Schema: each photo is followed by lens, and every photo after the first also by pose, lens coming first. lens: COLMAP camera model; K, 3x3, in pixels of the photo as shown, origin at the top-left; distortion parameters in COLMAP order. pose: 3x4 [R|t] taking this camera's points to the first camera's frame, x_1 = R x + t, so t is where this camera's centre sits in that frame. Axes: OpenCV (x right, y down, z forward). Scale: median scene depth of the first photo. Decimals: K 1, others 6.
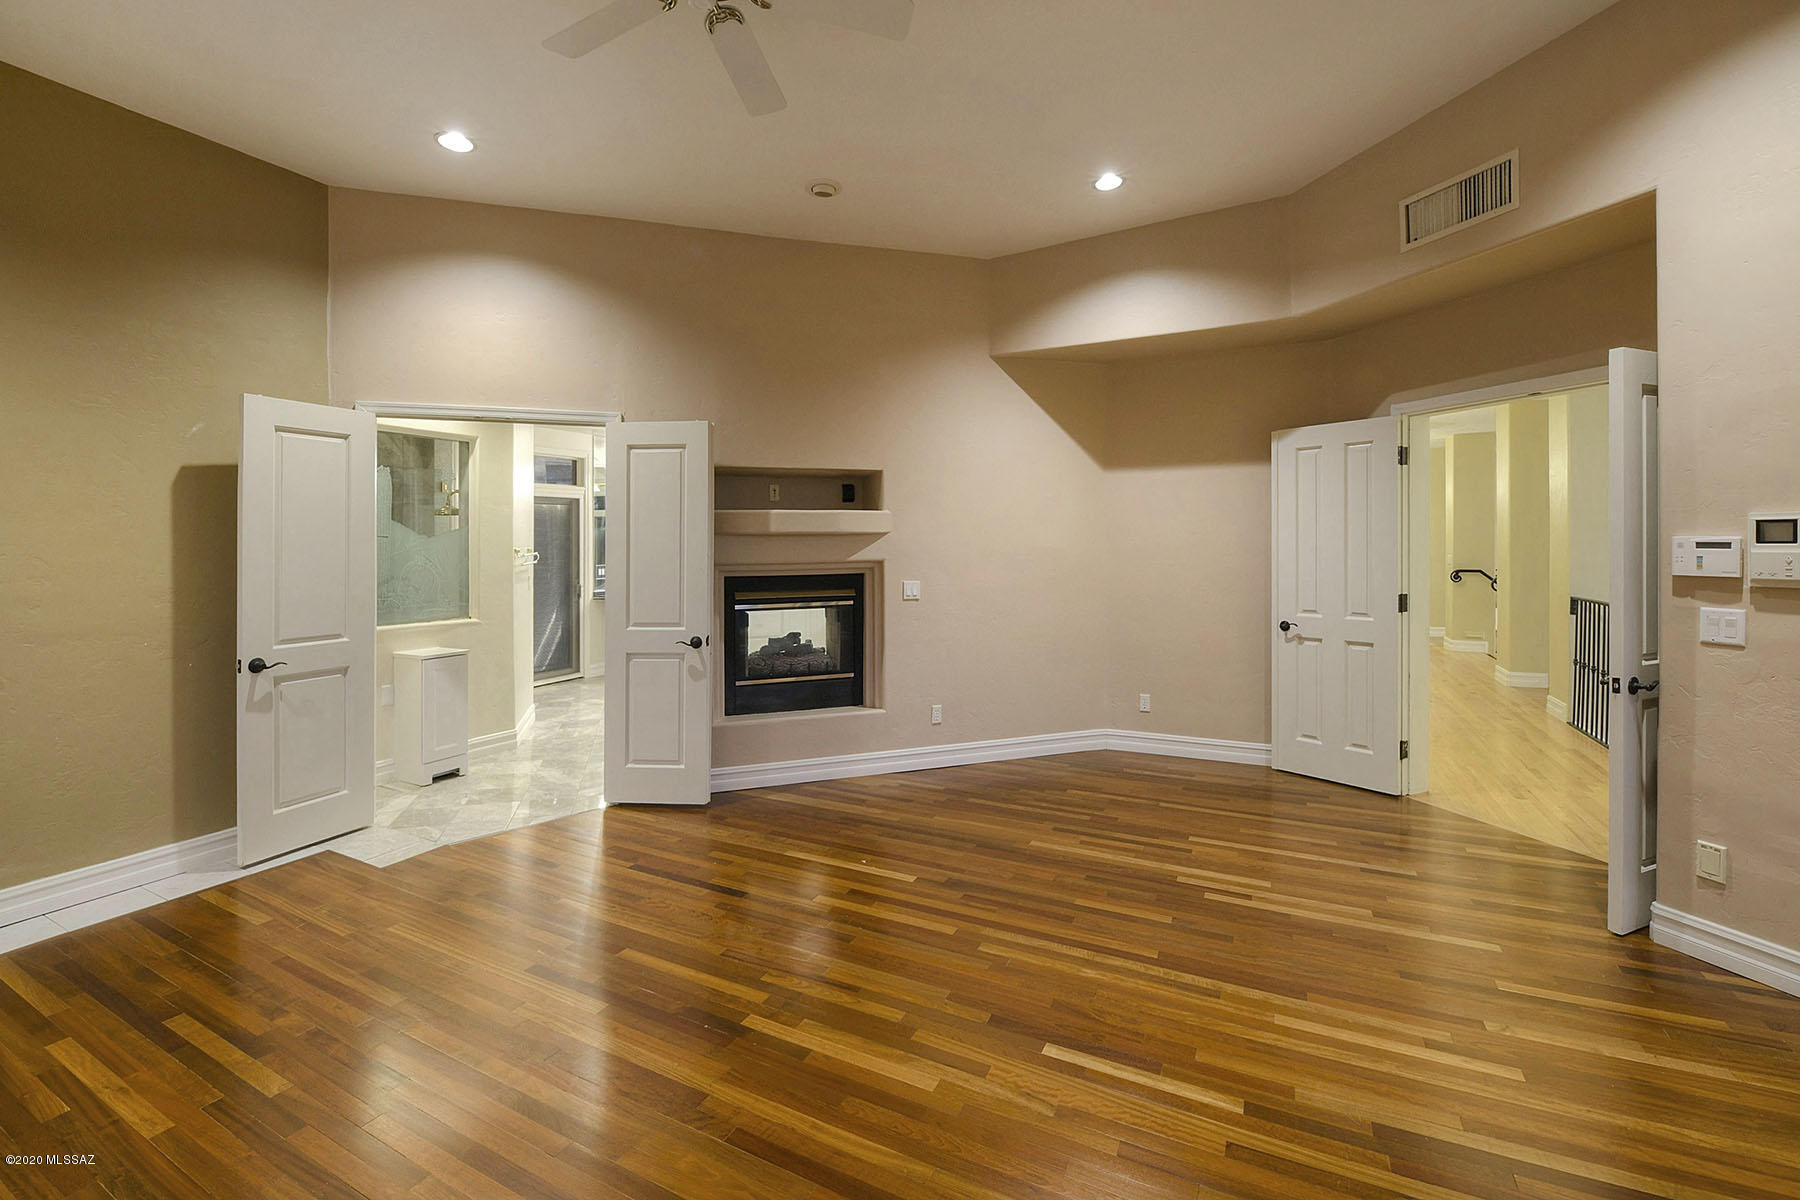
lens RADIAL K [[741.4, 0, 897.1], [0, 741.4, 547.8], [0, 0, 1]] dist [-0.014627, -0.000013]
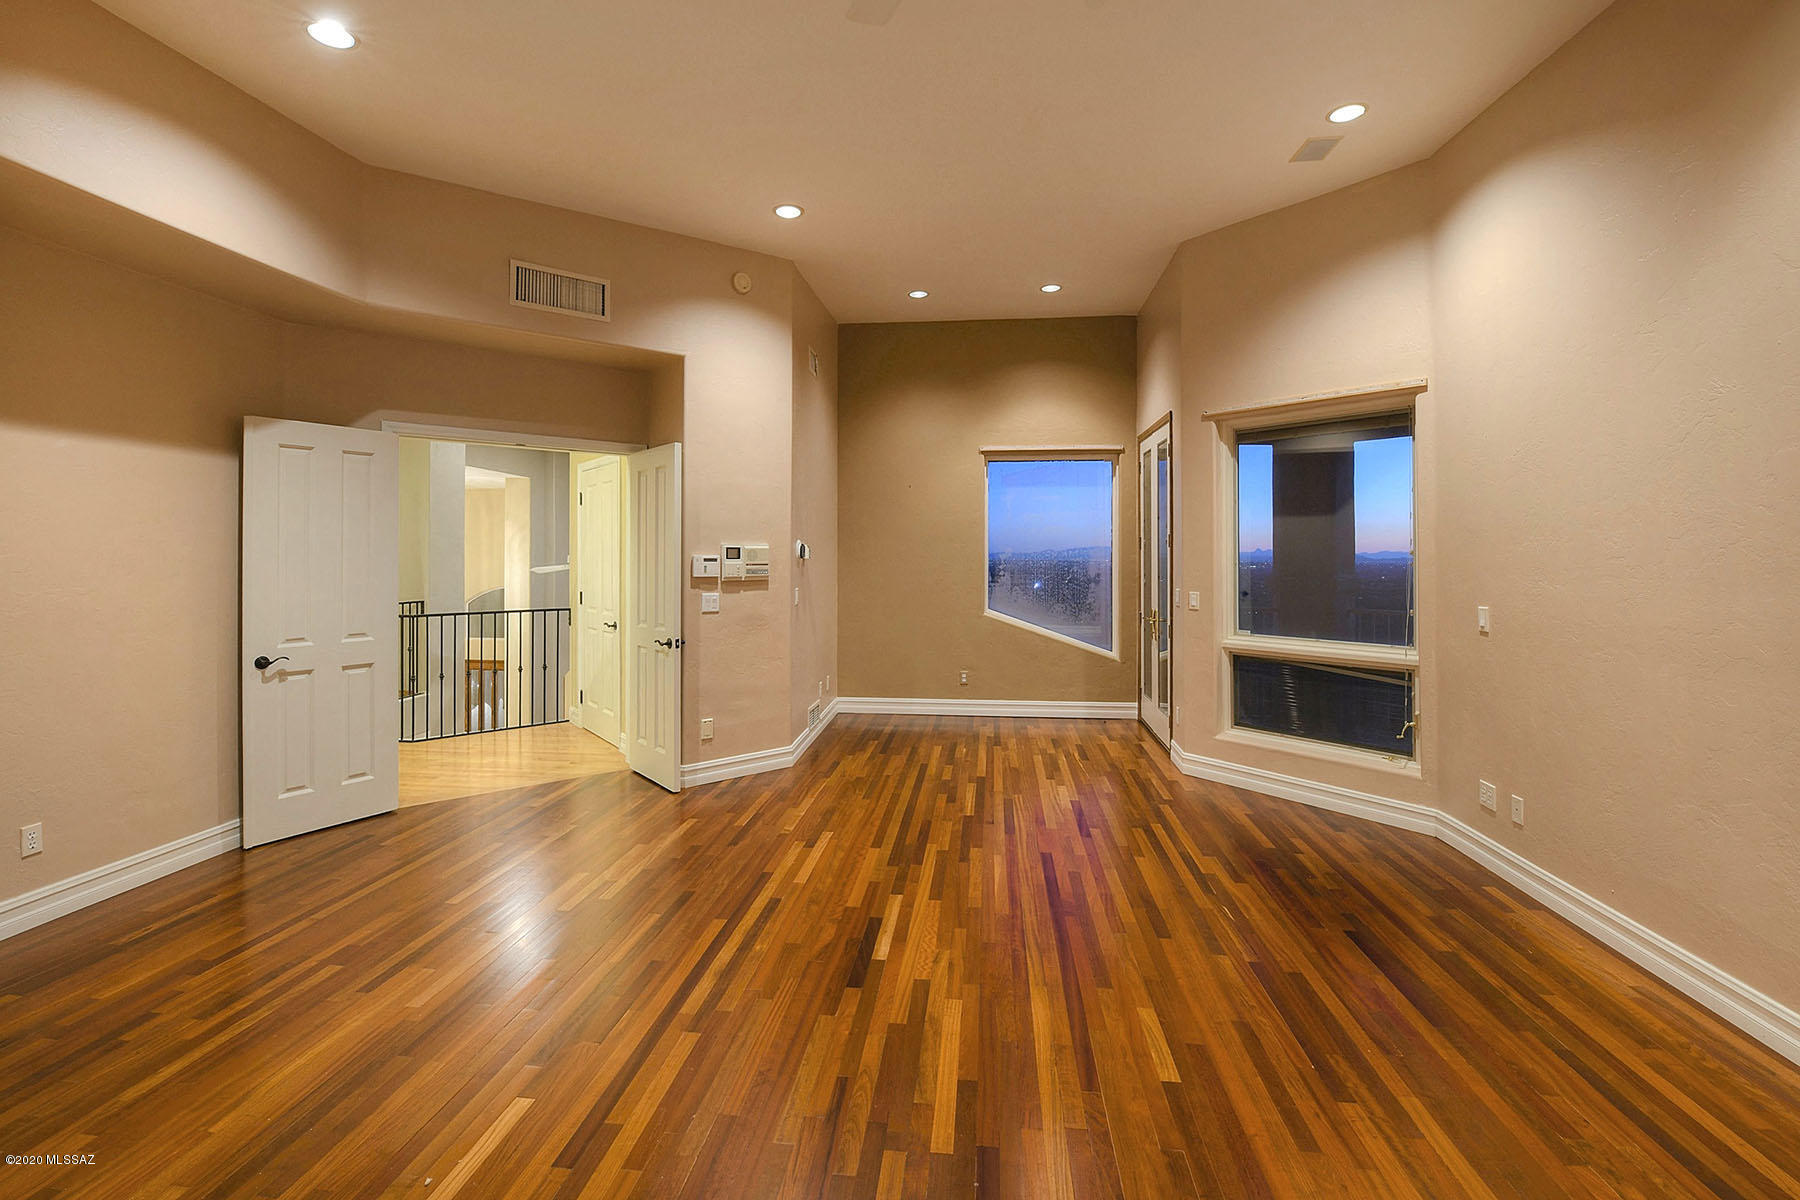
lens RADIAL K [[749.7, 0, 873.2], [0, 749.7, 566.8], [0, 0, 1]] dist [-0.015310, -0.000092]
pose [[-0.315906, 0.000188, 0.948791, -0.811396], [0.010094, 0.999944, 0.003163, 0.011621], [-0.948737, 0.010576, -0.315890, 1.143090]]
